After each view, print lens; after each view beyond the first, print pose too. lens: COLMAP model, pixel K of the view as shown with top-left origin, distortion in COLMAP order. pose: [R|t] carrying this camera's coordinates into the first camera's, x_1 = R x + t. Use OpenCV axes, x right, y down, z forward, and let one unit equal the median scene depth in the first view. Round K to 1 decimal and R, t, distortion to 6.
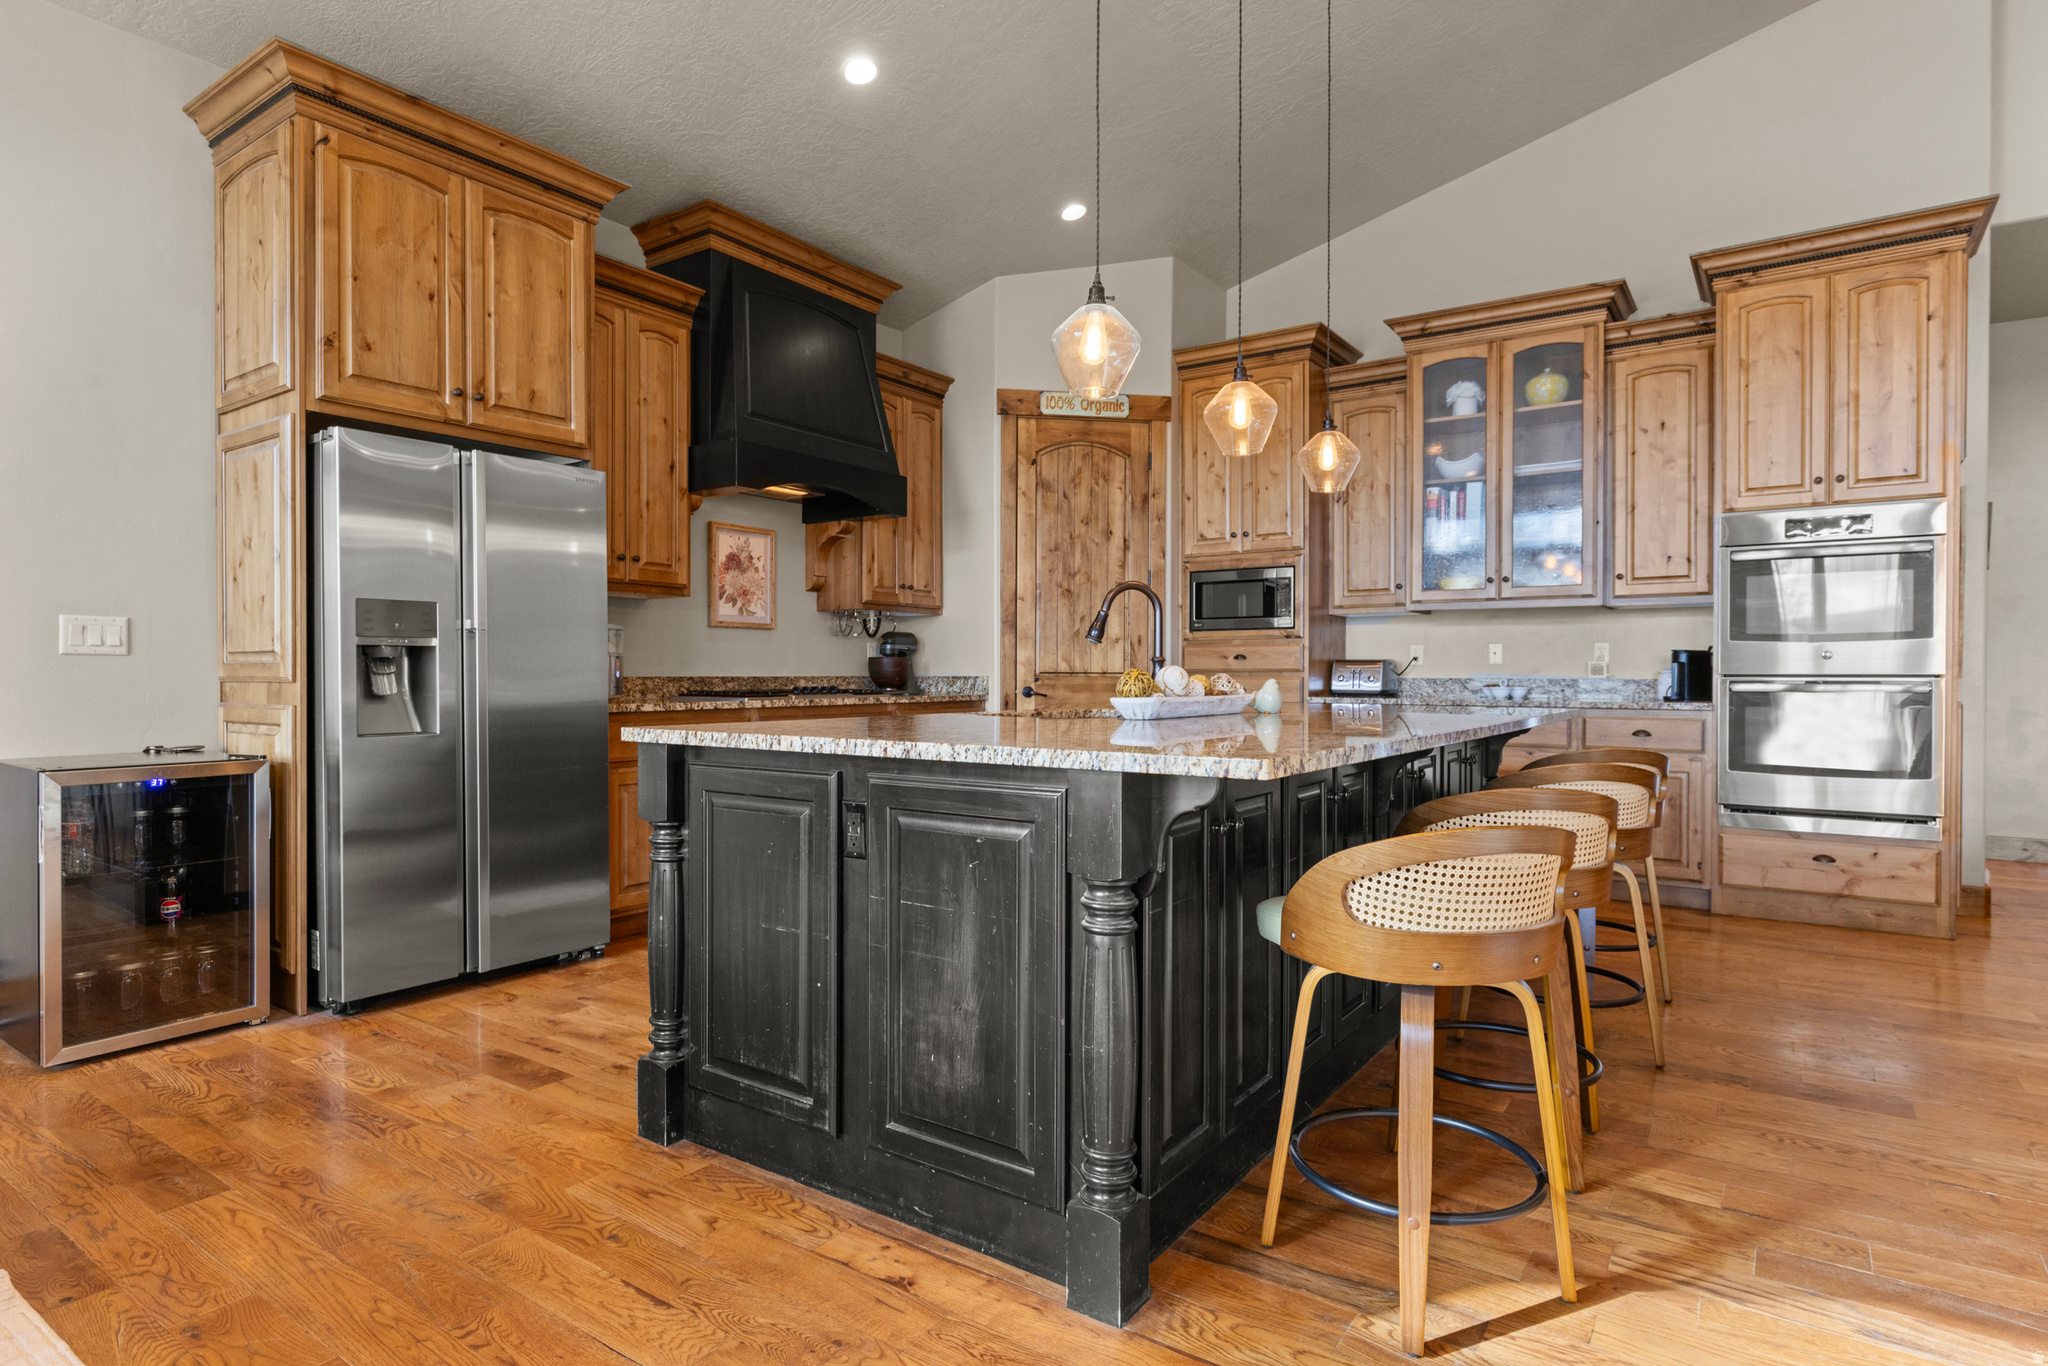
lens RADIAL K [[1099.2, 0, 1015.8], [0, 1099.2, 680.2], [0, 0, 1]] dist [0.000121, 0.000019]
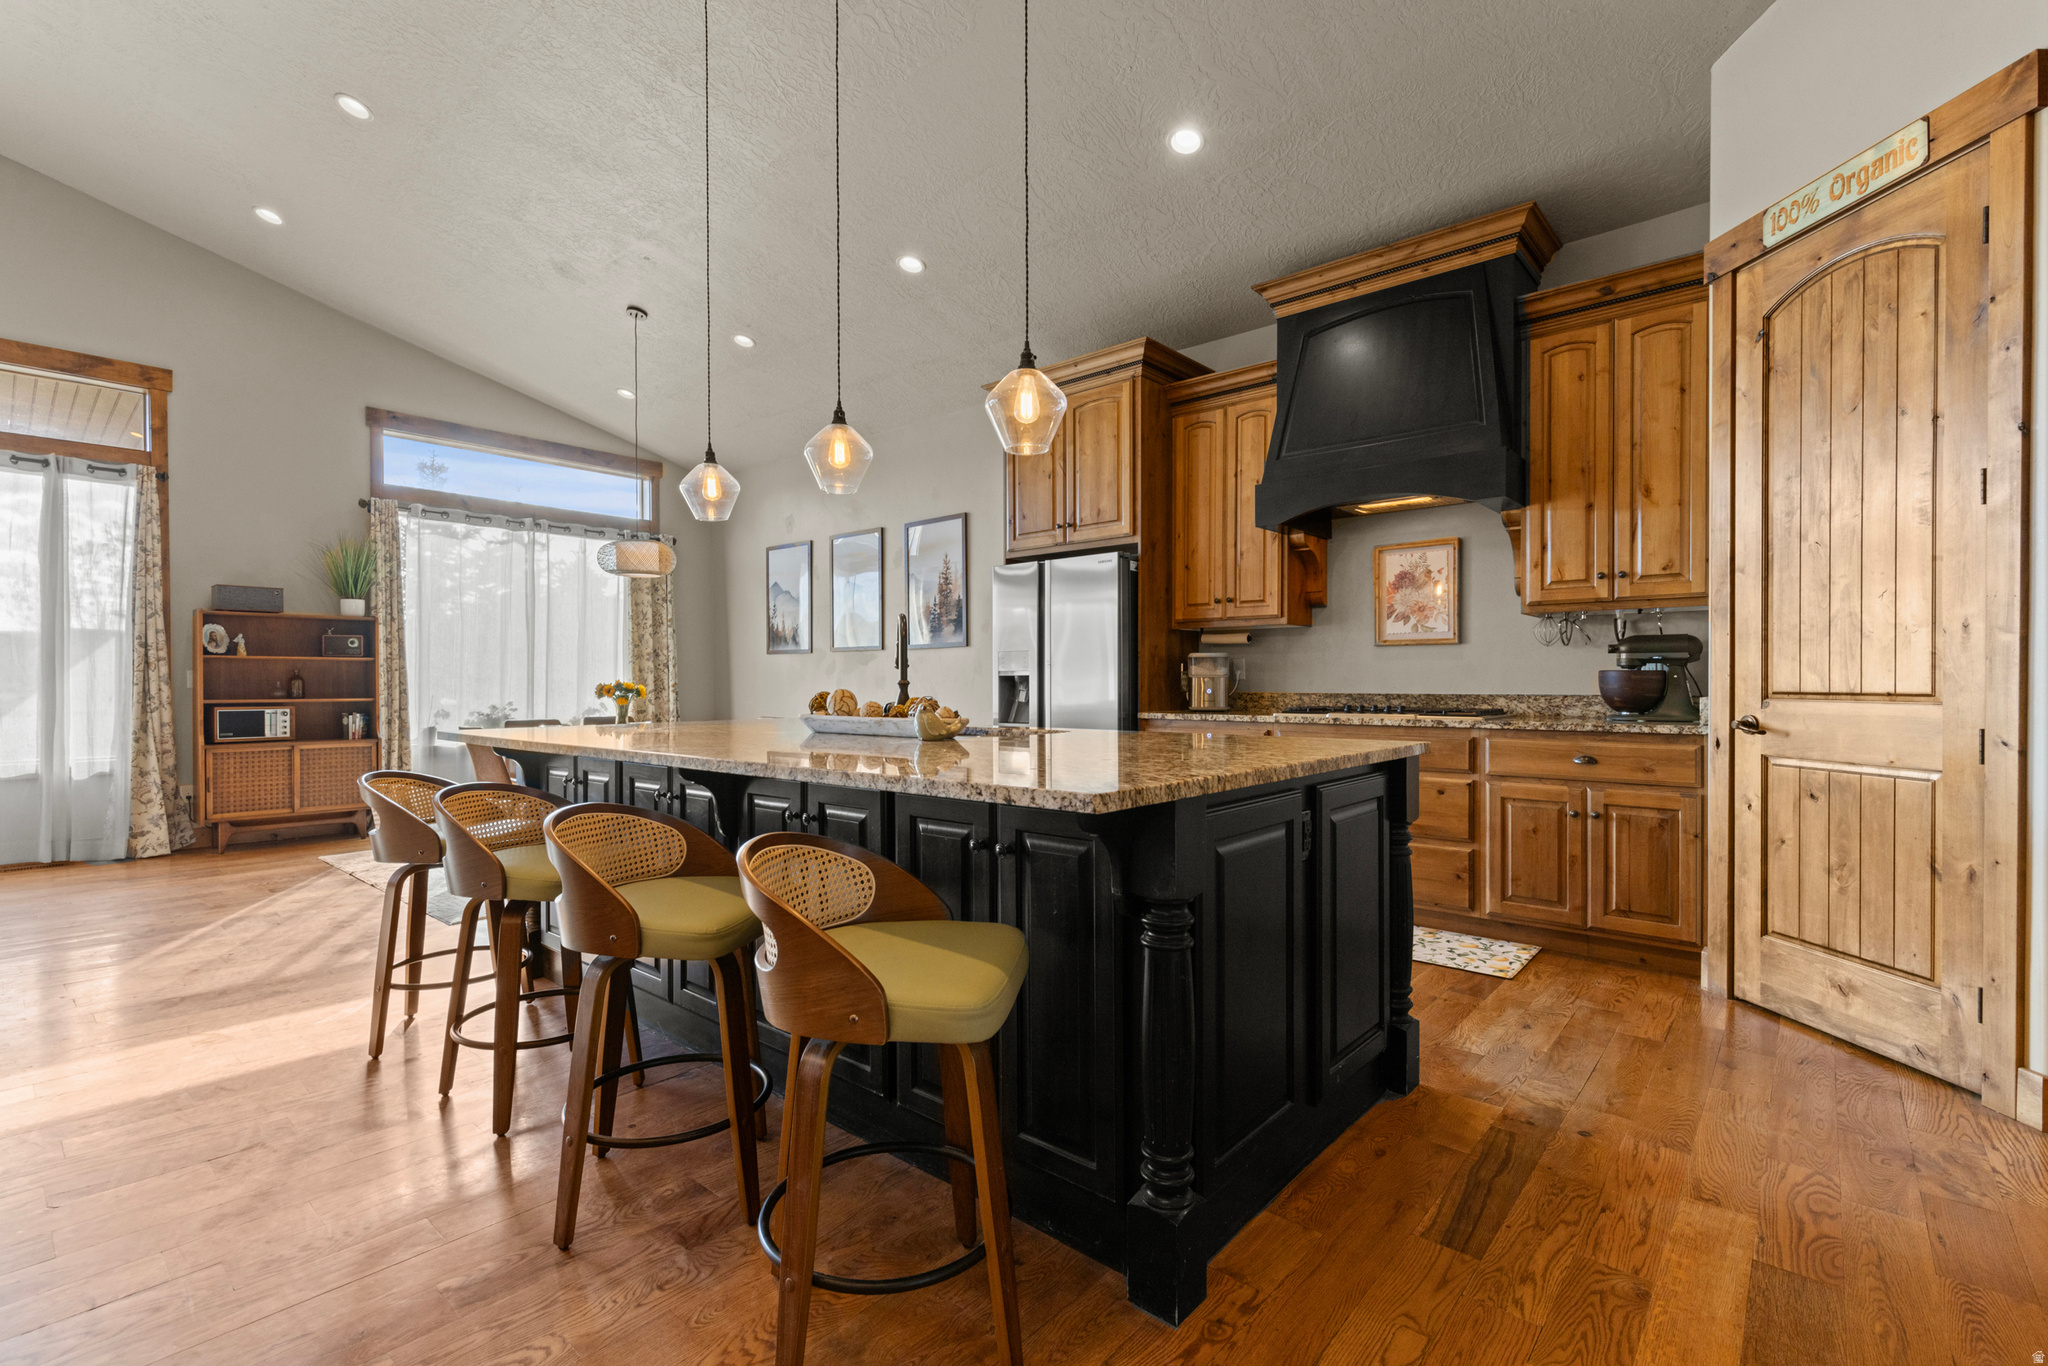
lens RADIAL K [[923.5, 0, 1038.9], [0, 923.5, 690.5], [0, 0, 1]] dist [0.002072, -0.000199]
pose [[-0.105630, 0.007354, -0.994378, 0.860044], [-0.003682, 0.999963, 0.007787, -0.015909], [0.994399, 0.004484, -0.105599, 1.040663]]
